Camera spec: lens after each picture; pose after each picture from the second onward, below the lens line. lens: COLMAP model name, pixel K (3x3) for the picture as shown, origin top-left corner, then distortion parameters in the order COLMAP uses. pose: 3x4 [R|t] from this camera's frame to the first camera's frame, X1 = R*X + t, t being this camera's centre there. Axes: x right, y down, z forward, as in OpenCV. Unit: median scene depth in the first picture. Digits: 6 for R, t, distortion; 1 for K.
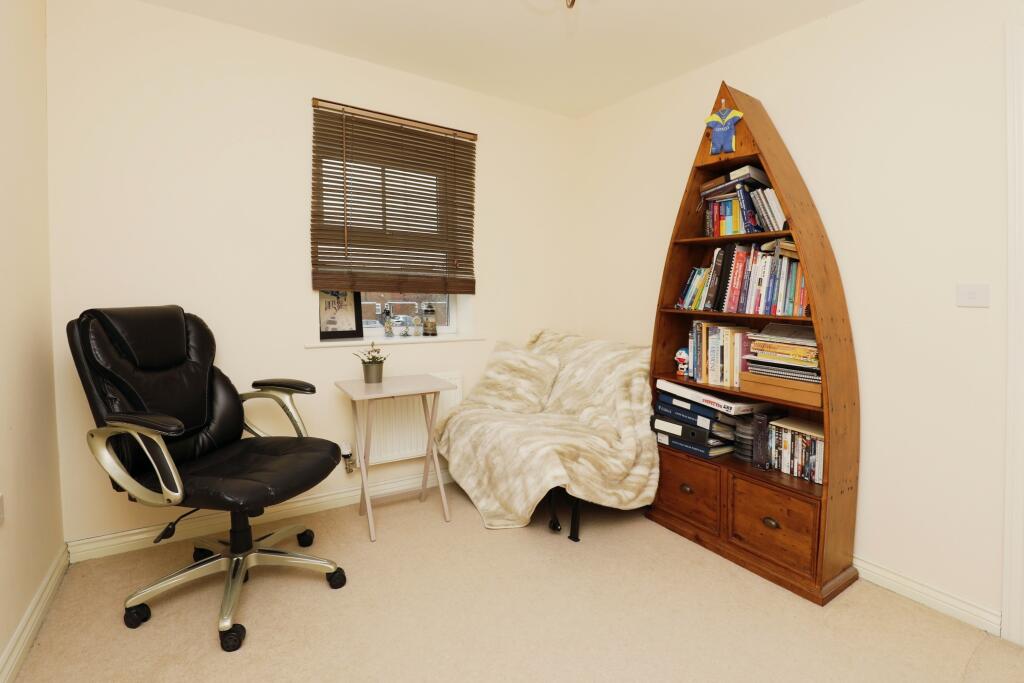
lens RADIAL K [[460.8, 0, 509.8], [0, 460.8, 312.1], [0, 0, 1]] dist [-0.031138, 0.000076]
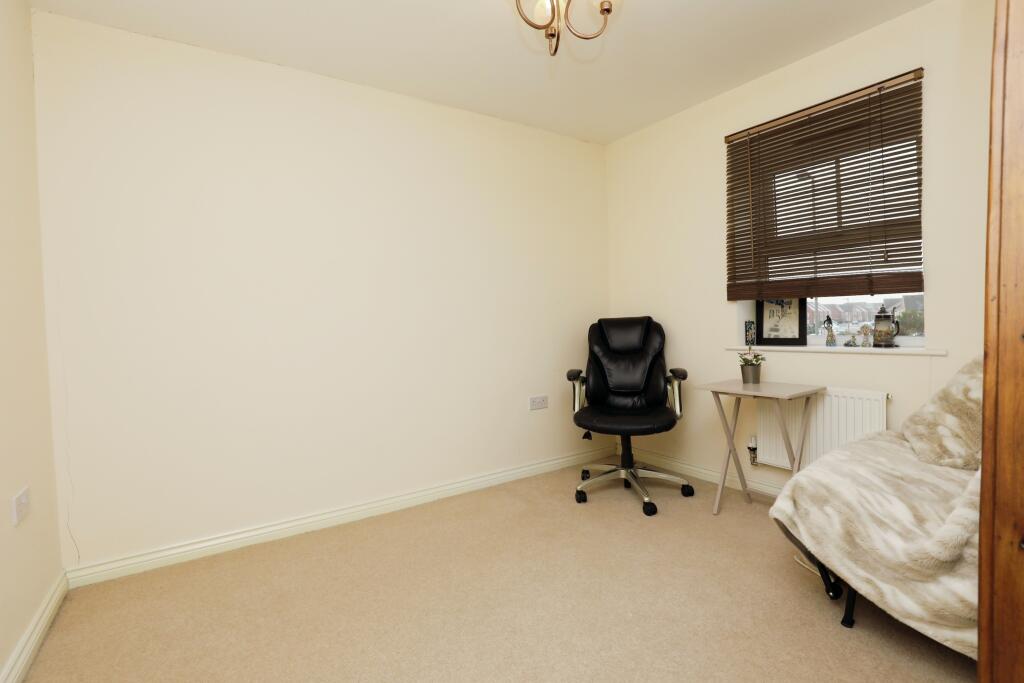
lens RADIAL K [[474.5, 0, 512.0], [0, 474.5, 341.5], [0, 0, 1]] dist [0.000937, 0.000163]
pose [[0.046374, 0.023795, -0.998641, 0.676934], [-0.003680, 0.999714, 0.023650, 0.025917], [0.998917, 0.002579, 0.046449, 0.342251]]
